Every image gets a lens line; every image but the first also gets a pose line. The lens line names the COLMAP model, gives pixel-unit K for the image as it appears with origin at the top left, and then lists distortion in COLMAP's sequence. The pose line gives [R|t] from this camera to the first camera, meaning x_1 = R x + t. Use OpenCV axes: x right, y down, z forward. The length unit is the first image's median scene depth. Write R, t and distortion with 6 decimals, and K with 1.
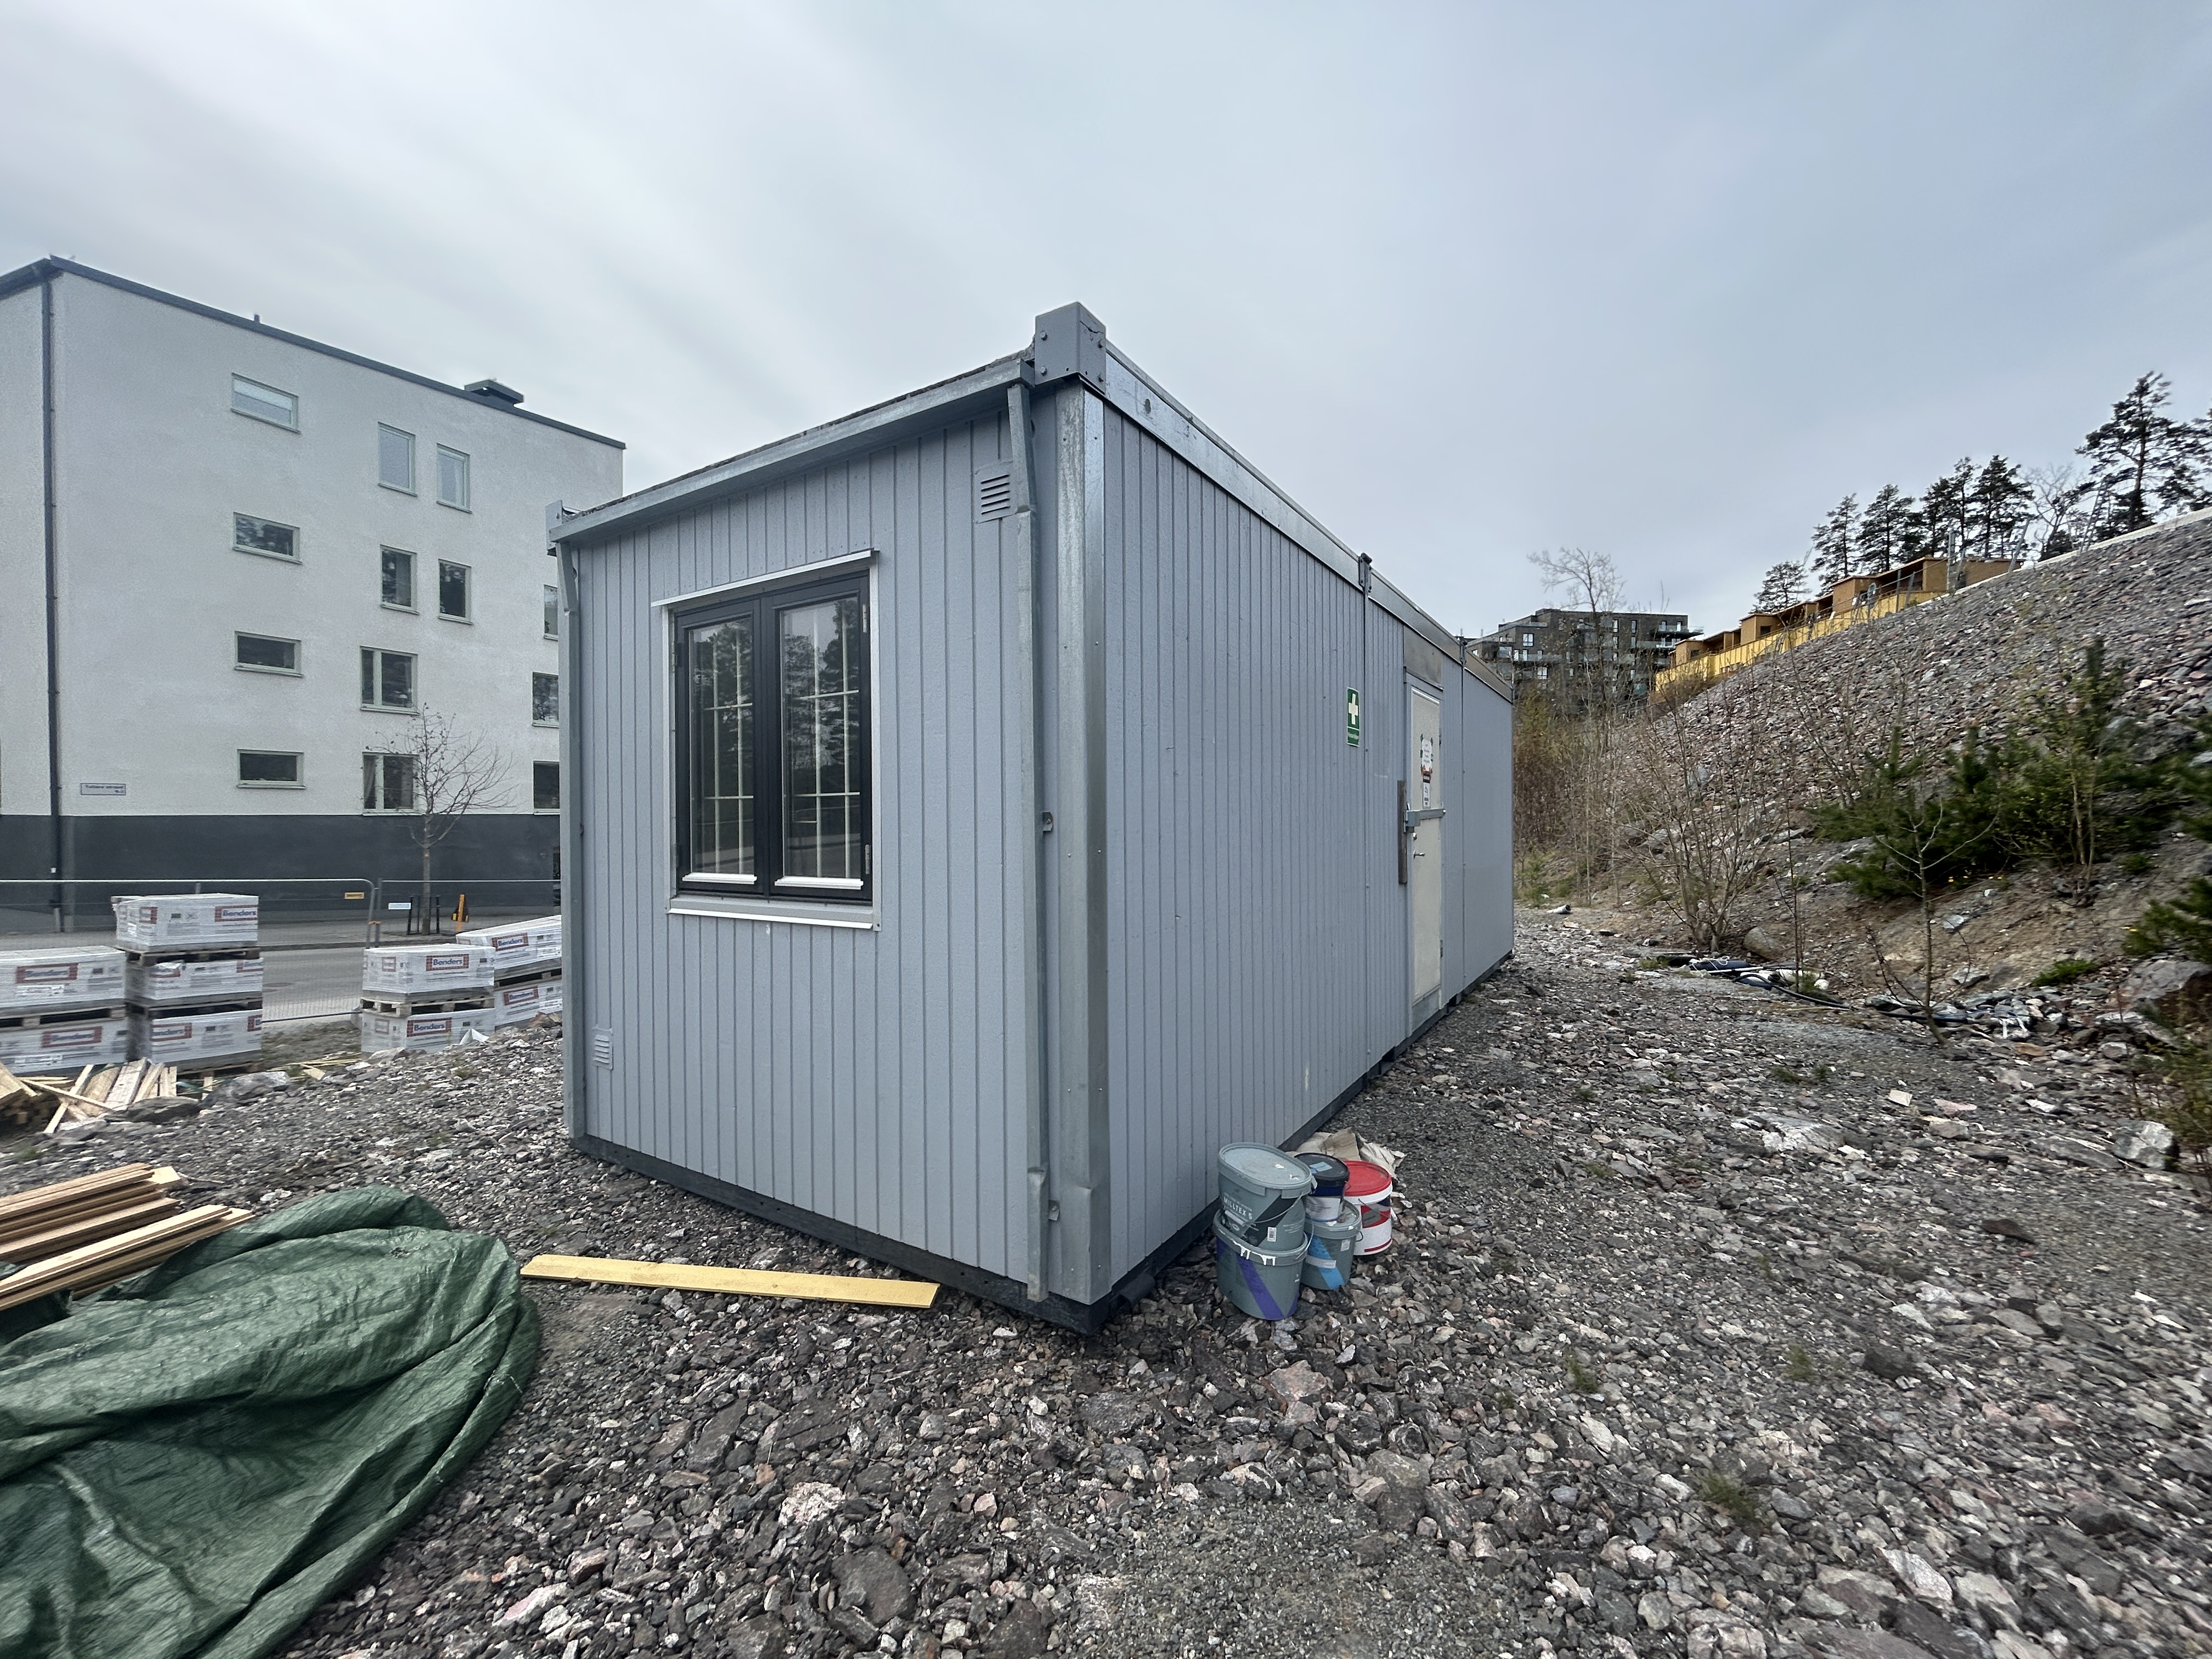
lens RADIAL K [[889.3, 0, 1105.2], [0, 889.3, 820.6], [0, 0, 1]] dist [-0.002795, 0.000391]
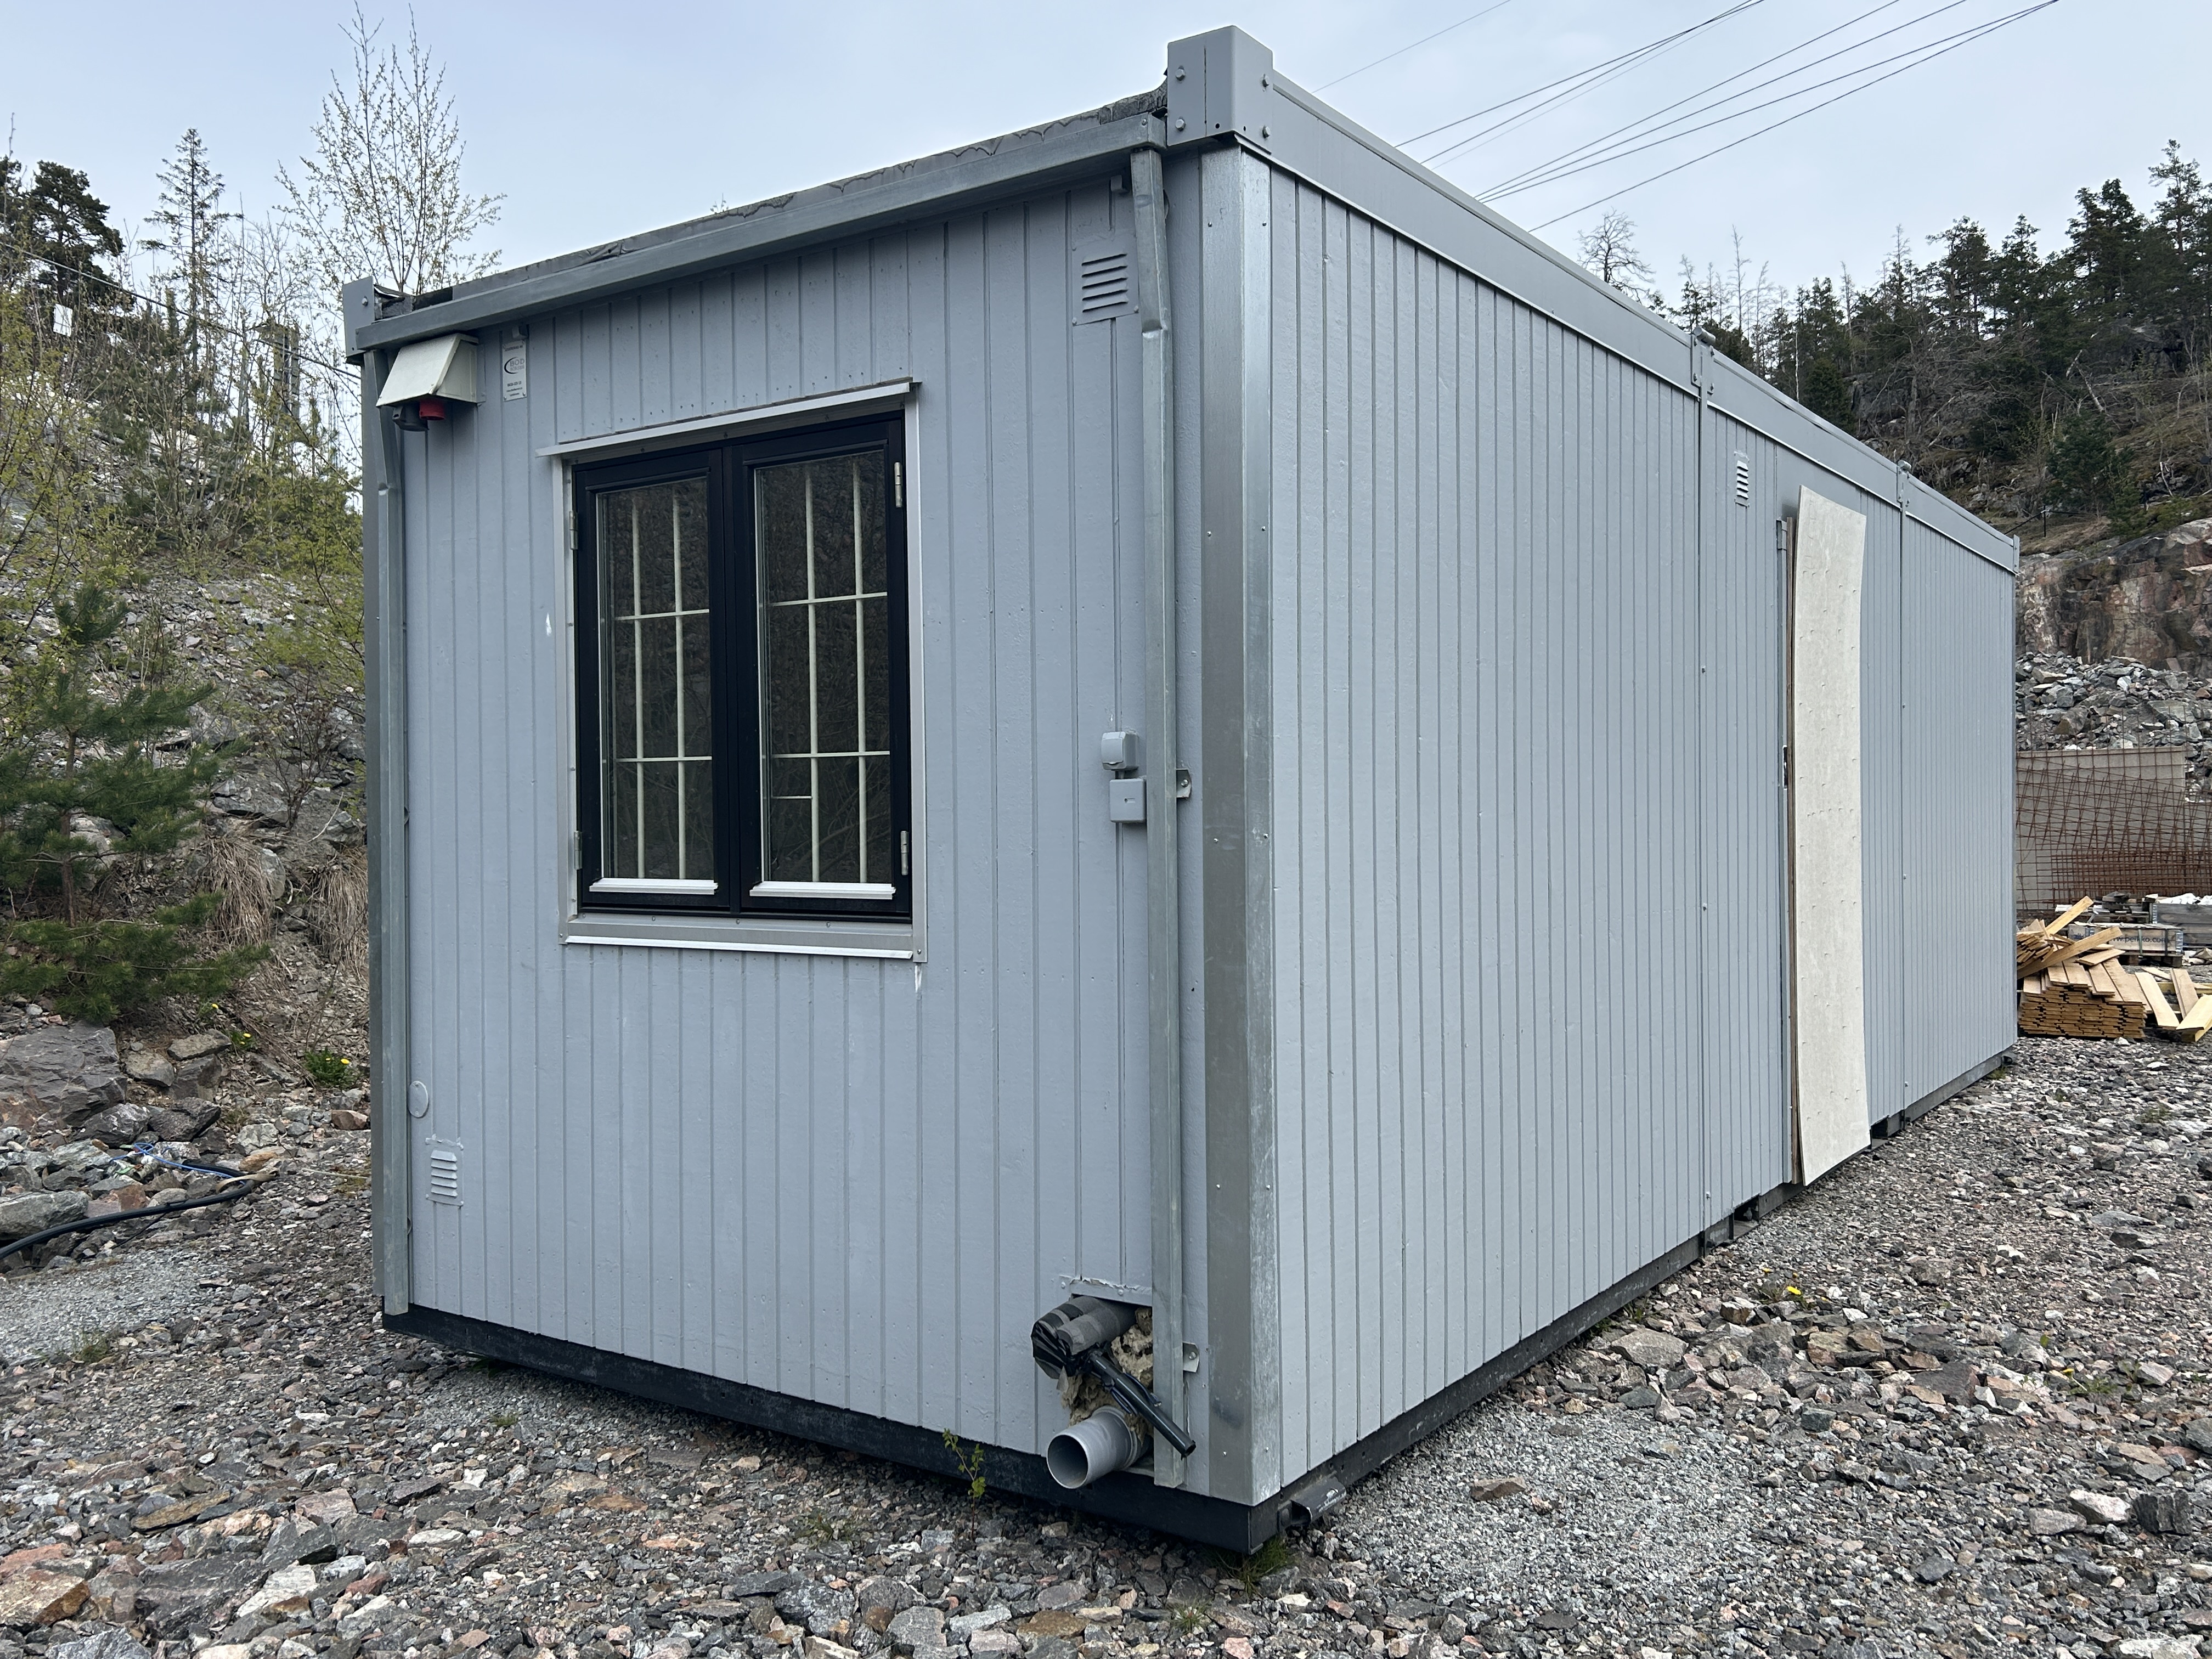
lens RADIAL K [[1862.3, 0, 1125.1], [0, 1862.3, 837.2], [0, 0, 1]] dist [0.012979, -0.000756]
pose [[0.999186, -0.003743, -0.040154, -0.042963], [0.004603, 0.999762, 0.021331, 0.002961], [0.040065, -0.021499, 0.998966, -0.320982]]
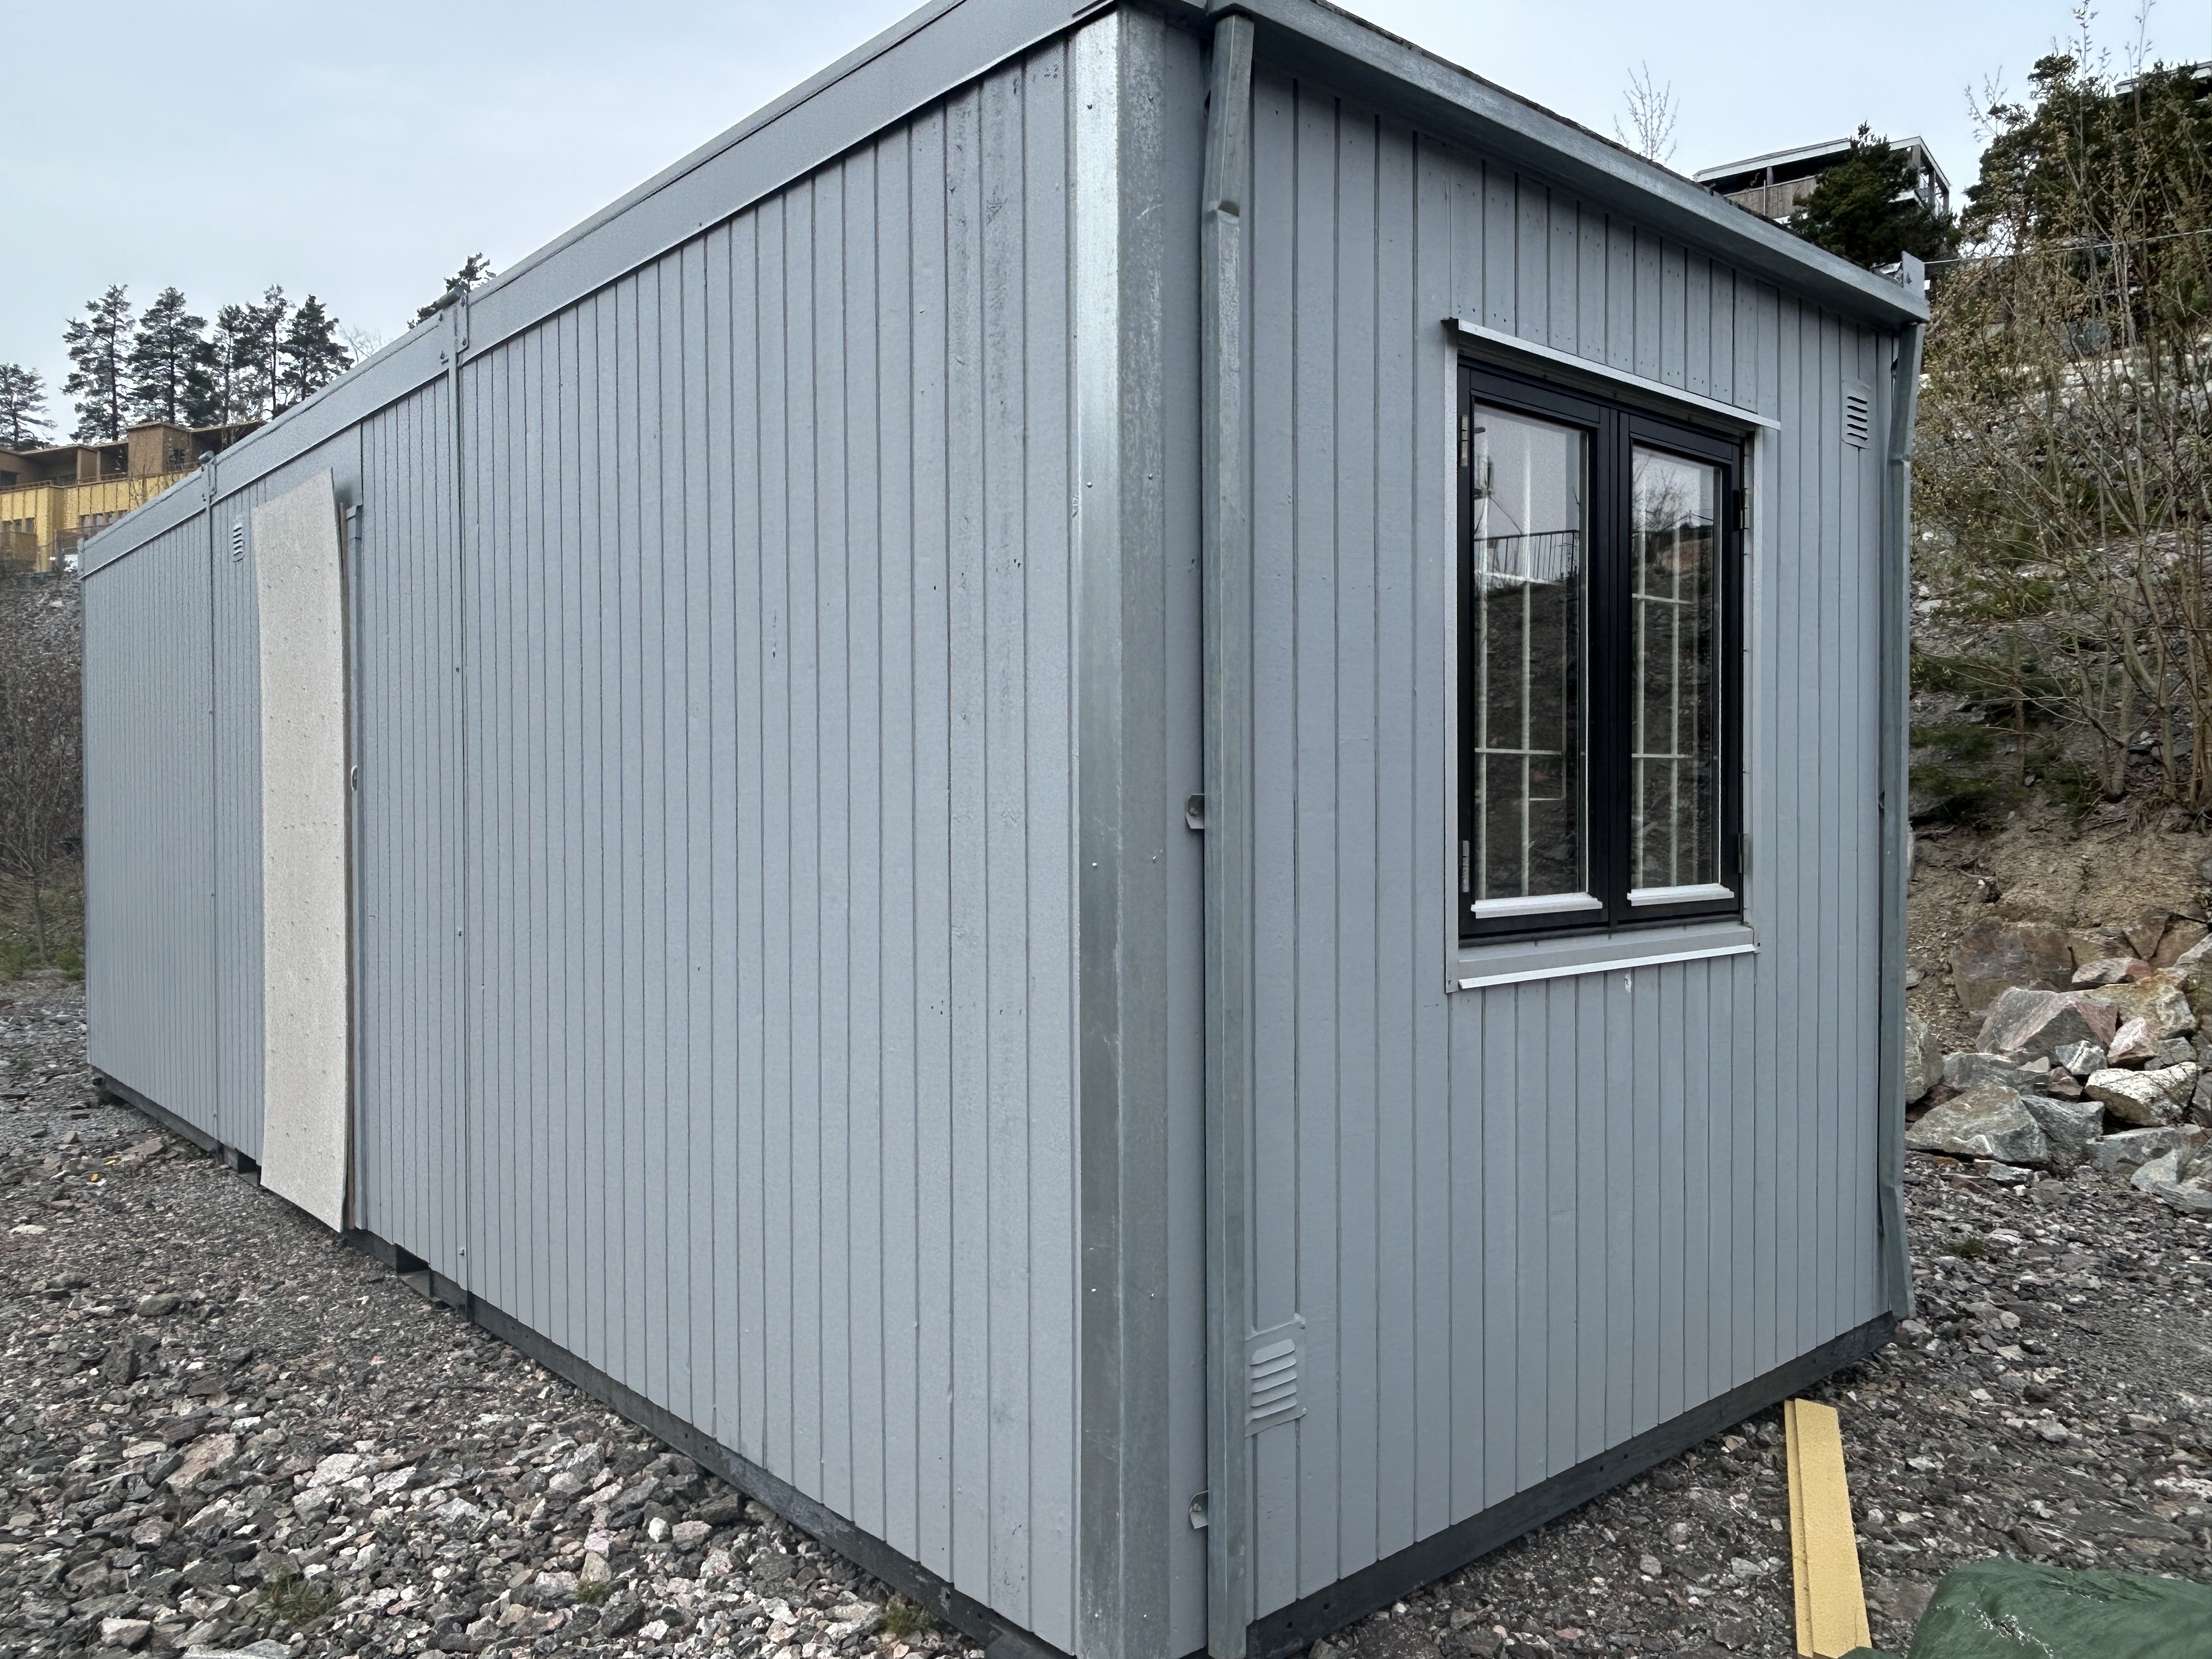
lens RADIAL K [[1647.1, 0, 1113.4], [0, 1647.1, 815.8], [0, 0, 1]] dist [-0.031089, -0.005936]
pose [[0.266906, 0.004575, 0.963712, -1.422812], [-0.004740, 0.999983, -0.003434, 0.018553], [-0.963711, -0.003652, 0.266923, 0.991009]]
